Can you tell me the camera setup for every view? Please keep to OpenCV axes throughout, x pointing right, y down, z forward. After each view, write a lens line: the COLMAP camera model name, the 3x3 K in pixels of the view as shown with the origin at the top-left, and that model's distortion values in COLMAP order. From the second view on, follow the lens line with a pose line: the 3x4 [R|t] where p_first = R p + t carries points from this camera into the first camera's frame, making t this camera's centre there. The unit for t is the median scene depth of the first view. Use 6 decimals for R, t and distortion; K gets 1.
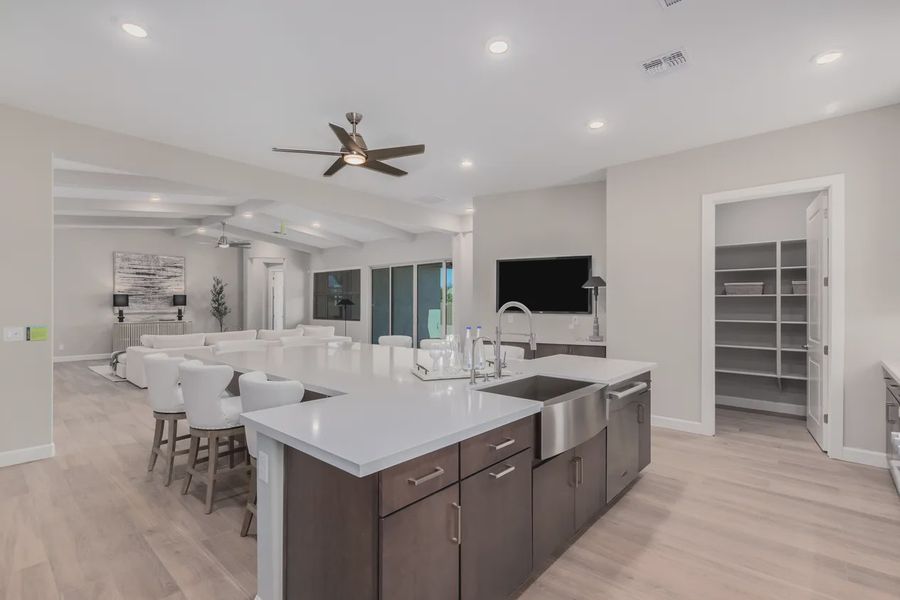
lens RADIAL K [[417.8, 0, 457.8], [0, 417.8, 306.4], [0, 0, 1]] dist [0.009181, -0.004275]
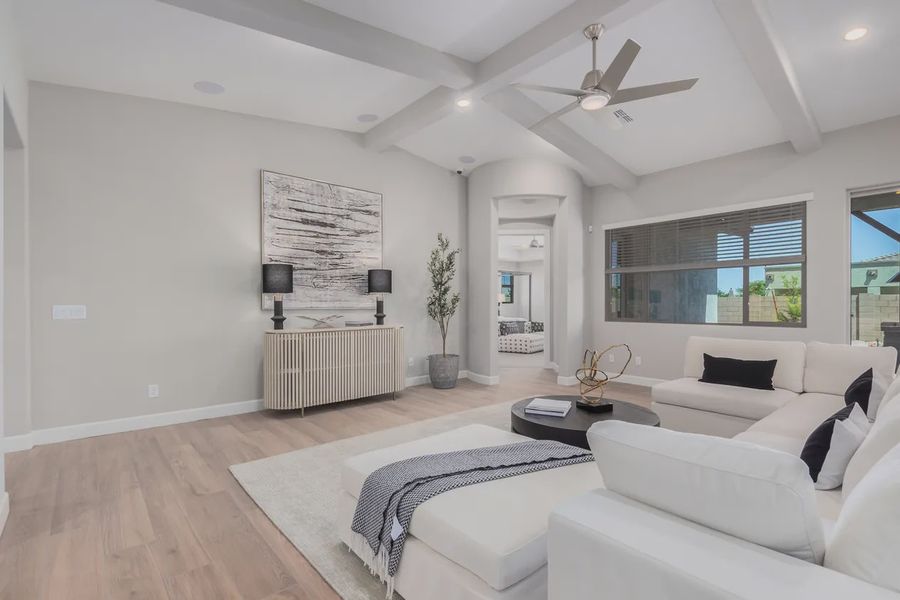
lens RADIAL K [[417.8, 0, 454.8], [0, 417.8, 305.6], [0, 0, 1]] dist [0.009181, -0.004275]
pose [[0.991019, -0.001852, -0.133705, -0.521243], [0.001726, 0.999998, -0.001059, 0.012687], [0.133707, 0.000818, 0.991021, 0.551609]]
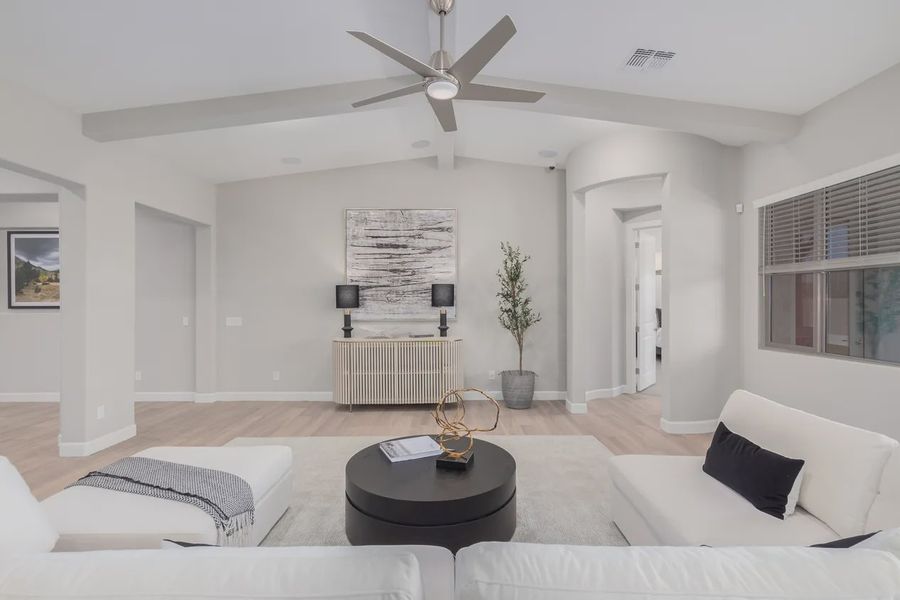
lens RADIAL K [[417.8, 0, 445.8], [0, 417.8, 301.2], [0, 0, 1]] dist [0.009181, -0.004275]
pose [[0.657602, -0.000840, -0.753365, -0.295634], [0.001571, 0.999999, 0.000256, -0.008037], [0.753364, -0.001352, 0.657603, 0.686697]]
